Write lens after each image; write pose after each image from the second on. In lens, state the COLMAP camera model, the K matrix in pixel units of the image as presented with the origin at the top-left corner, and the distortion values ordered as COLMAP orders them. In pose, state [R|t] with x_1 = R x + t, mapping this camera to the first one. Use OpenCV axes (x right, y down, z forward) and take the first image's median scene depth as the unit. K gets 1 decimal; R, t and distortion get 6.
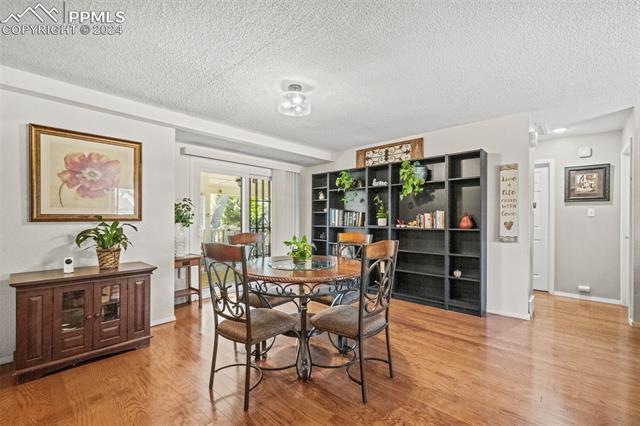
lens RADIAL K [[281.5, 0, 321.1], [0, 281.5, 216.9], [0, 0, 1]] dist [0.002799, 0.000827]
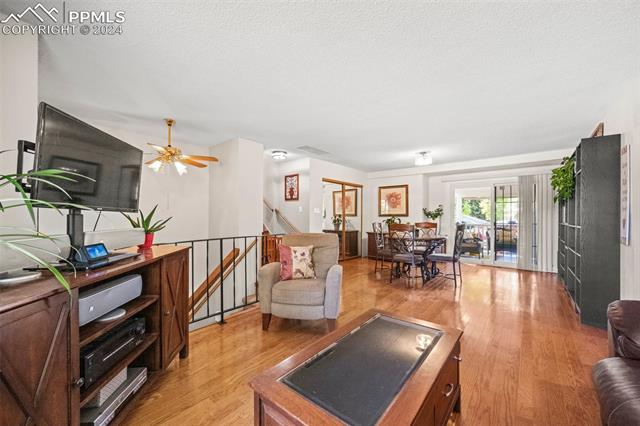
lens RADIAL K [[268.5, 0, 316.6], [0, 268.5, 216.0], [0, 0, 1]] dist [0.003102, -0.000375]
pose [[0.055256, -0.004572, -0.998462, 1.253576], [0.000409, 0.999990, -0.004556, 0.015068], [0.998472, -0.000157, 0.055257, 0.055652]]
